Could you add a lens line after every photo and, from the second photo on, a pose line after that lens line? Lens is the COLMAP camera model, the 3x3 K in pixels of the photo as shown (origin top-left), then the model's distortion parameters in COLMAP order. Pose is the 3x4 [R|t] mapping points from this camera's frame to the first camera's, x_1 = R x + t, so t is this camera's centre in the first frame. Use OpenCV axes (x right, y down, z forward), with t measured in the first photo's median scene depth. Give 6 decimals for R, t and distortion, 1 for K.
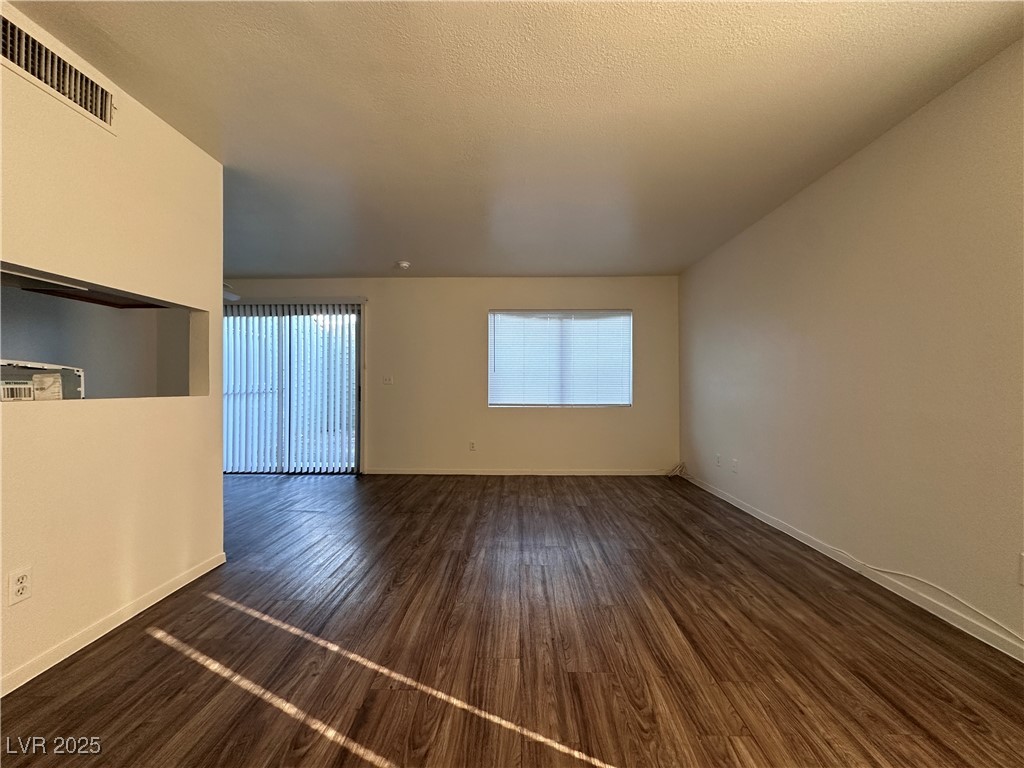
lens RADIAL K [[406.9, 0, 521.1], [0, 406.9, 384.5], [0, 0, 1]] dist [-0.005097, 0.000958]
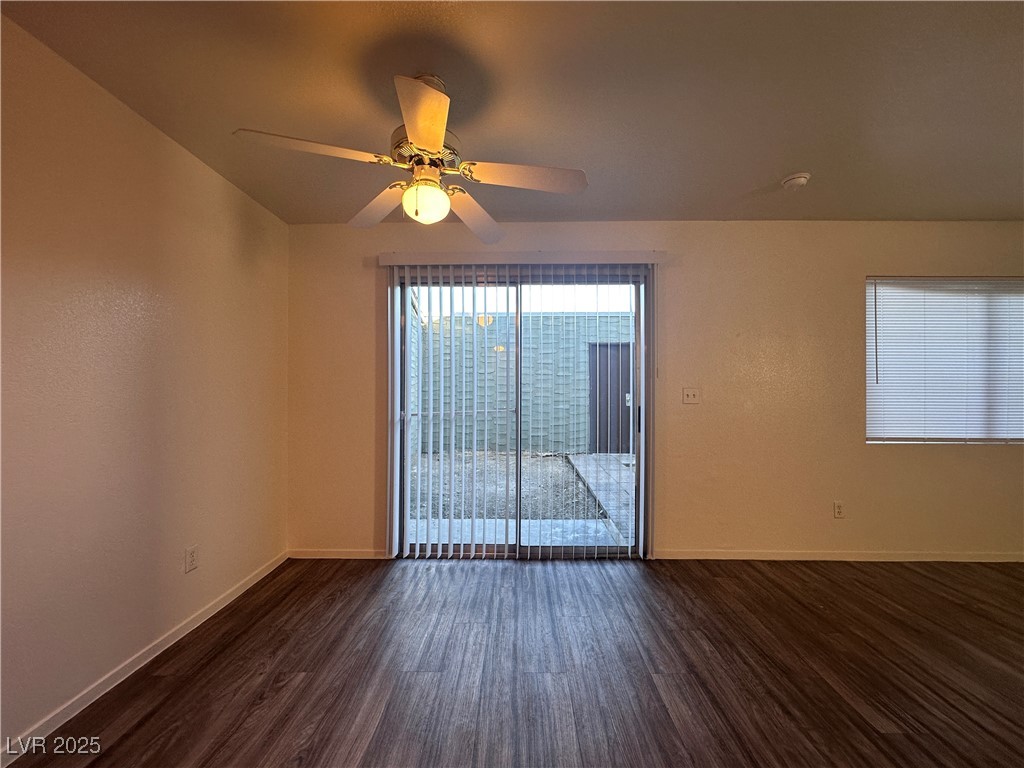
lens RADIAL K [[406.9, 0, 512.5], [0, 406.9, 376.9], [0, 0, 1]] dist [-0.005097, 0.000958]
pose [[0.999178, 0.000921, 0.040529, -1.619571], [-0.000825, 0.999997, -0.002387, -0.100972], [-0.040531, 0.002351, 0.999176, 1.155634]]
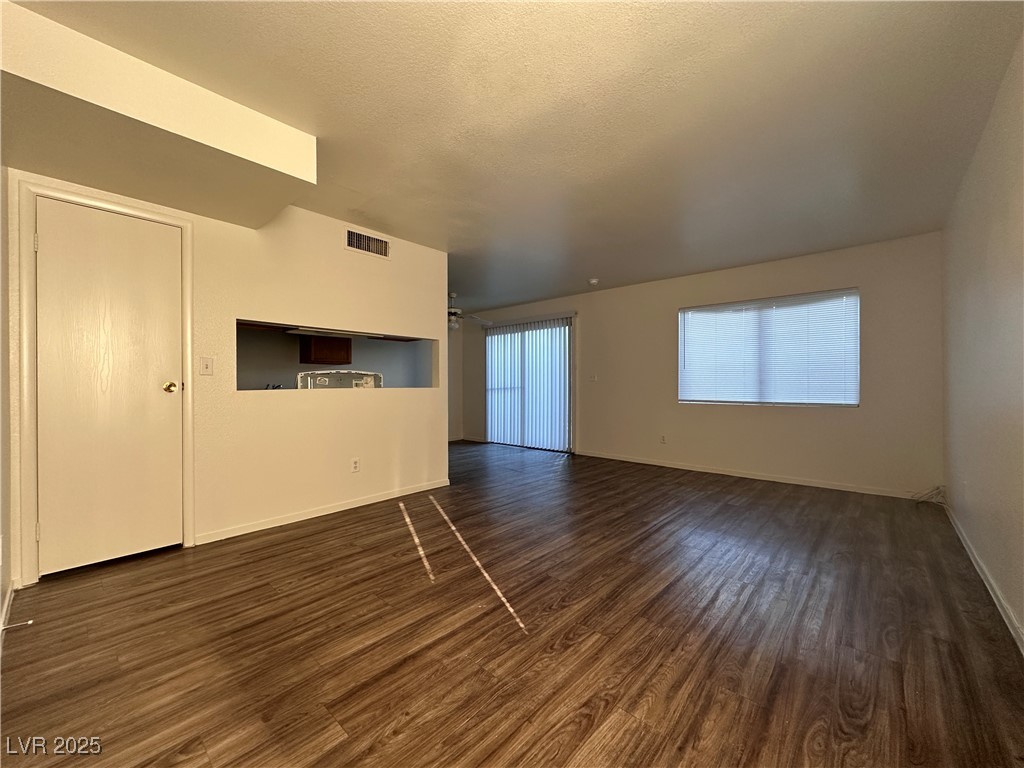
lens RADIAL K [[406.9, 0, 515.0], [0, 406.9, 383.4], [0, 0, 1]] dist [-0.005097, 0.000958]
pose [[0.755937, -0.002731, -0.654638, 0.739047], [0.003144, 0.999995, -0.000541, 0.013207], [0.654636, -0.001650, 0.755942, -0.137652]]
